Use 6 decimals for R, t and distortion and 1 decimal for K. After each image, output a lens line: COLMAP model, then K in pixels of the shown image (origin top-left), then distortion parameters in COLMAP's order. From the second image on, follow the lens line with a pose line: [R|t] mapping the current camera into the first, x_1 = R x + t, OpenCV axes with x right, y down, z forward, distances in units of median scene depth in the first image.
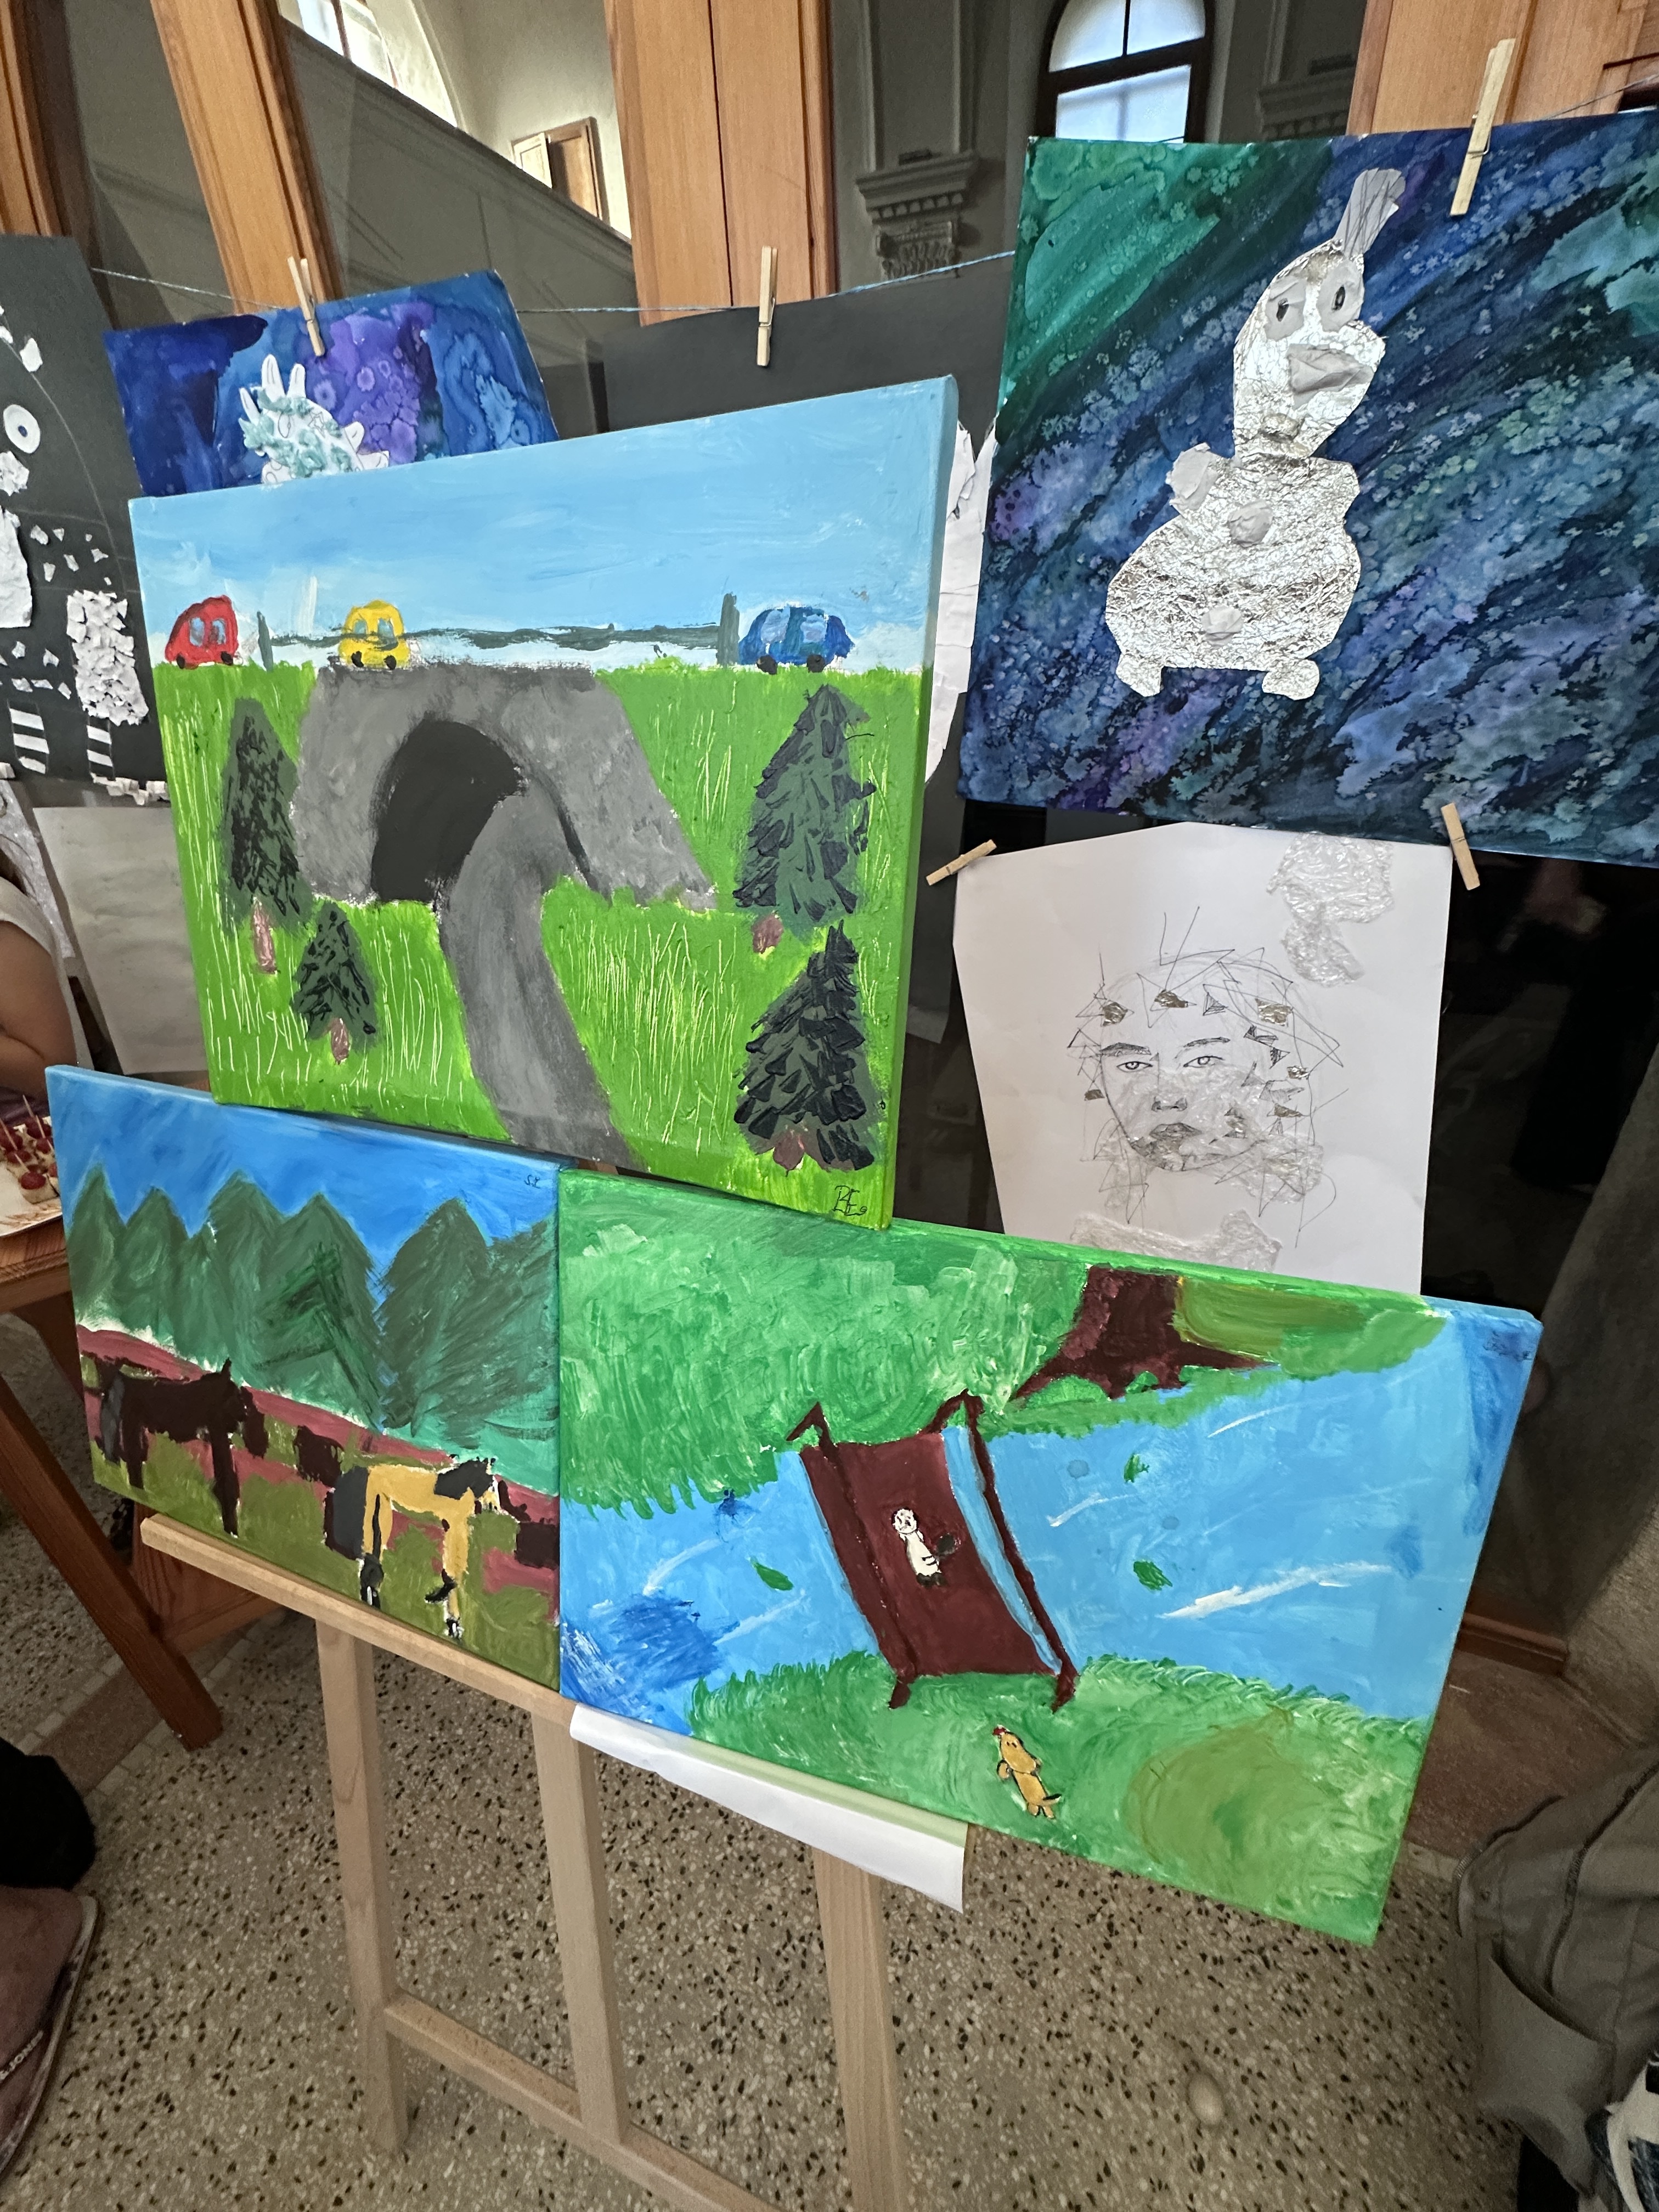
lens RADIAL K [[889.2, 0, 827.5], [0, 889.2, 1107.6], [0, 0, 1]] dist [-0.003833, 0.001073]
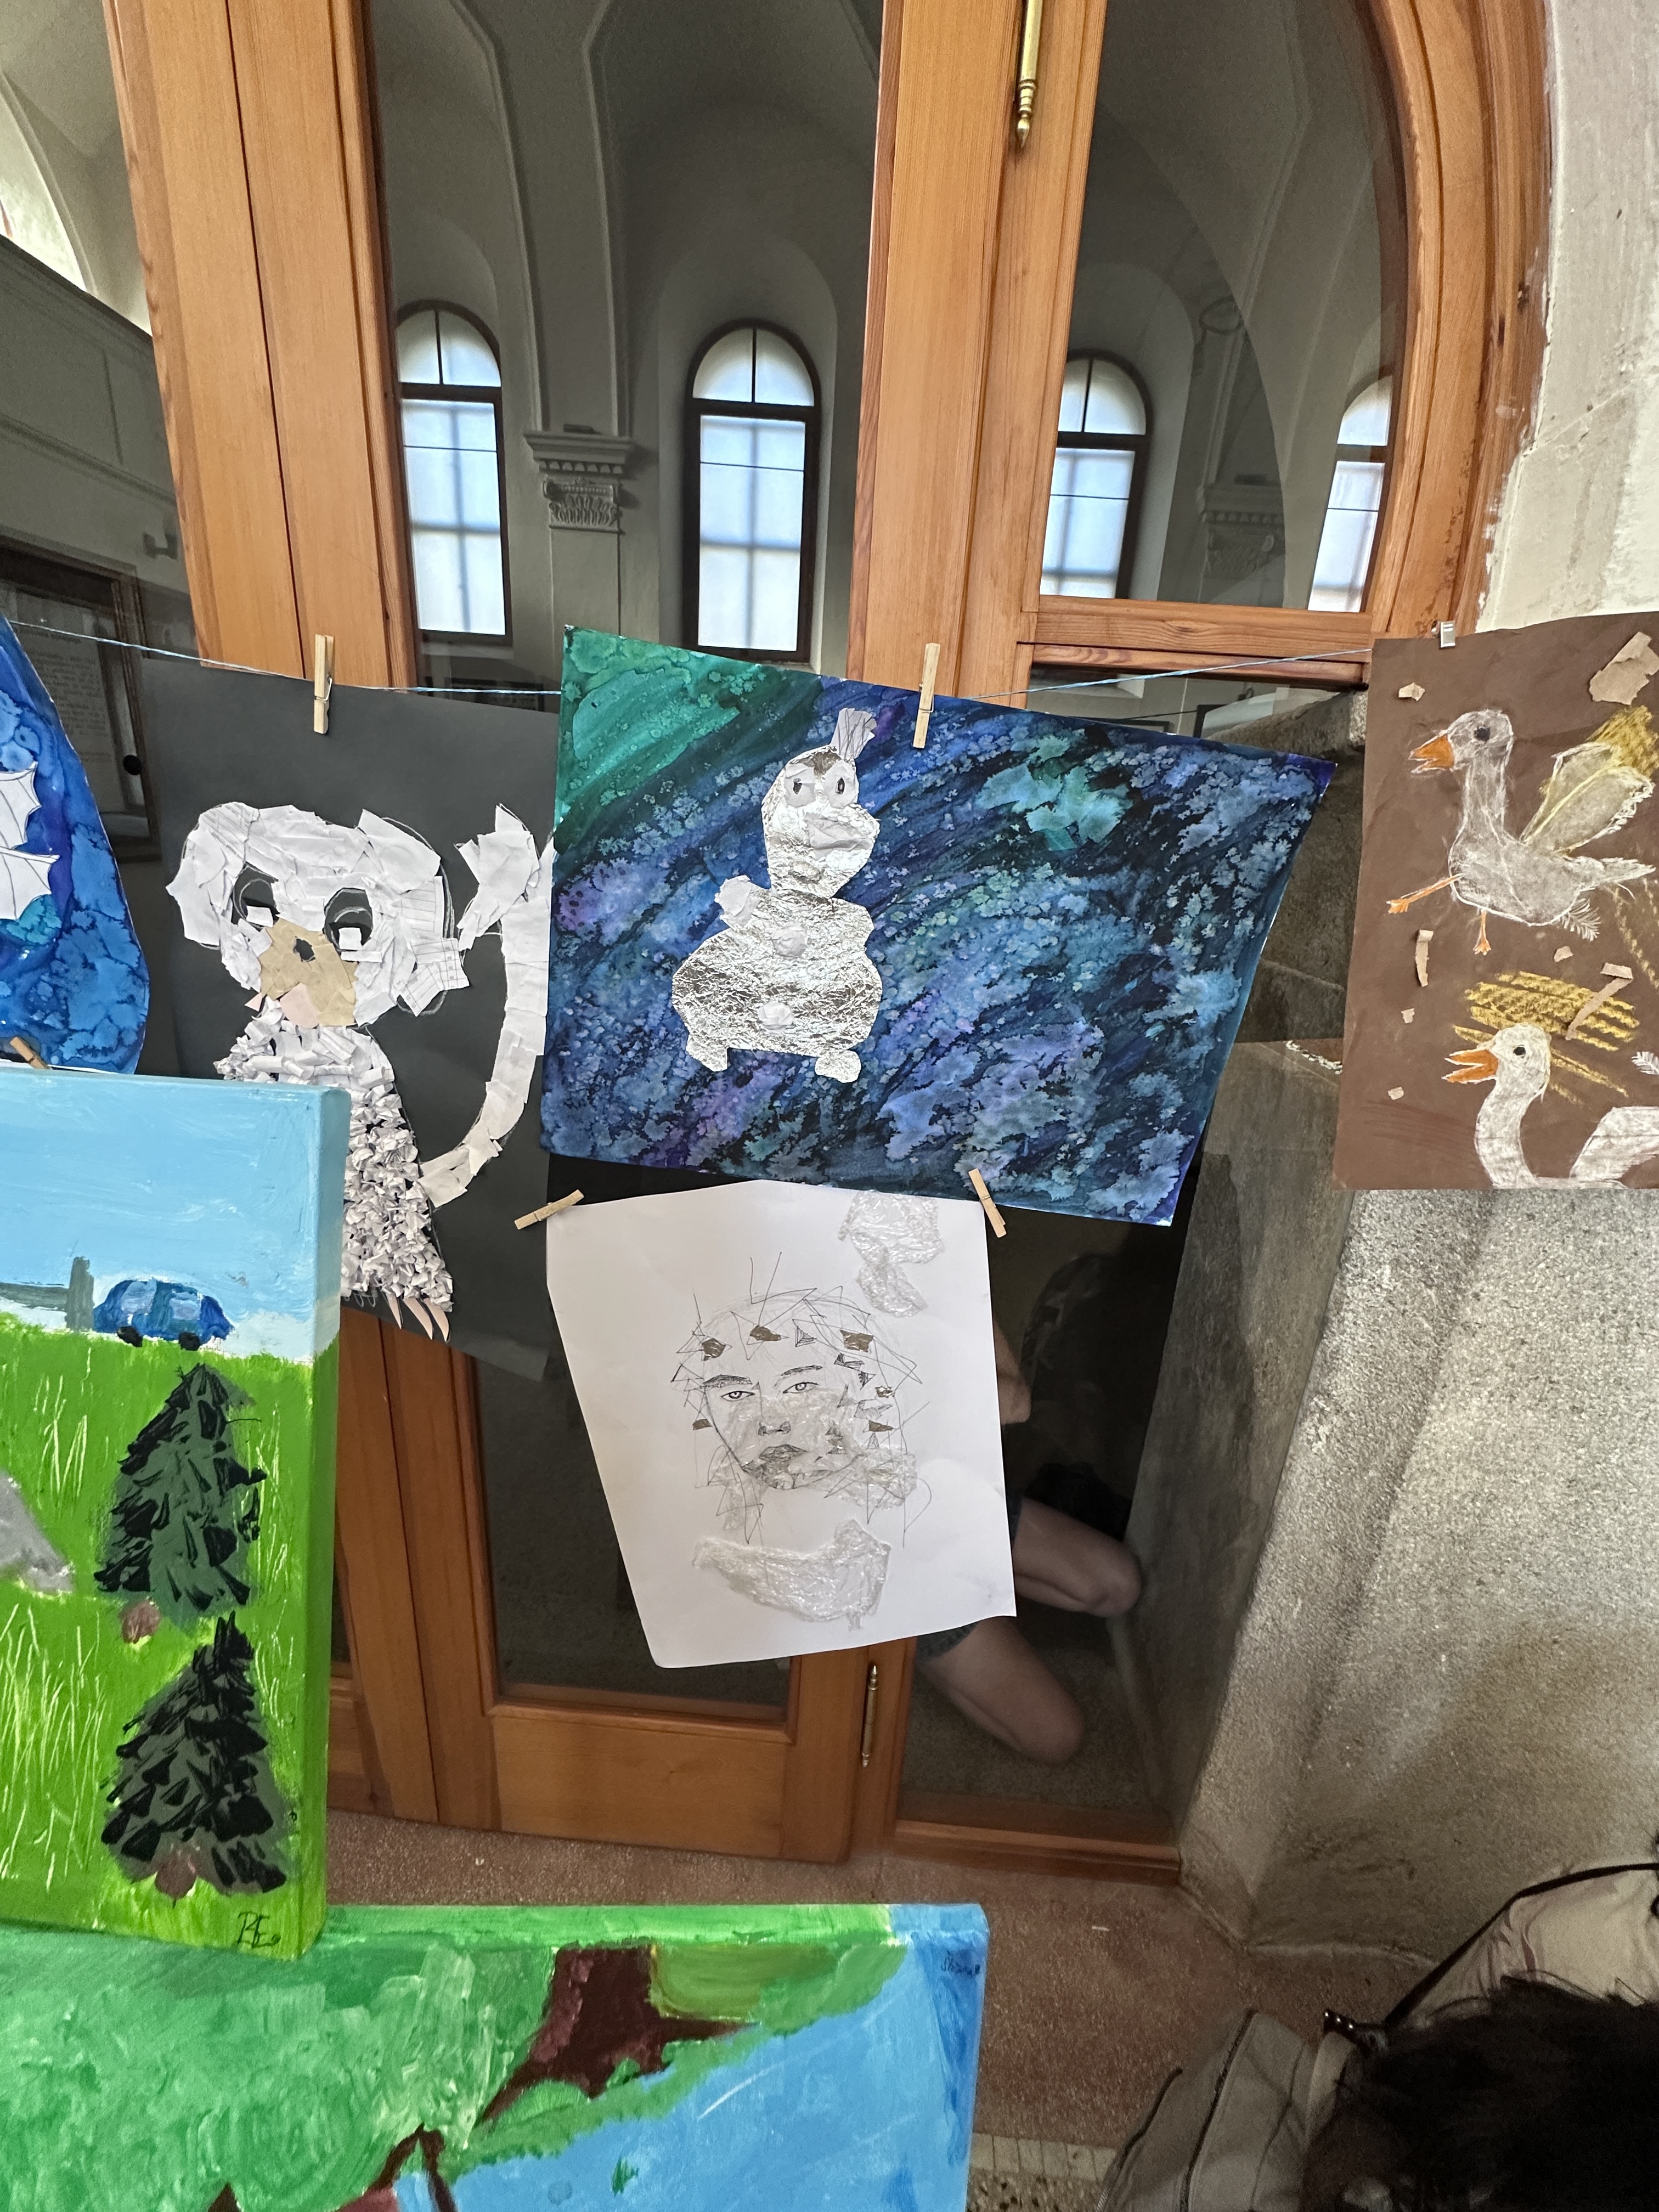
lens RADIAL K [[889.2, 0, 827.5], [0, 889.2, 1107.6], [0, 0, 1]] dist [-0.003833, 0.001073]
pose [[0.941844, -0.006409, 0.335989, 0.150872], [0.063489, 0.985206, -0.159178, -0.287717], [-0.329999, 0.171253, 0.928317, -0.032298]]
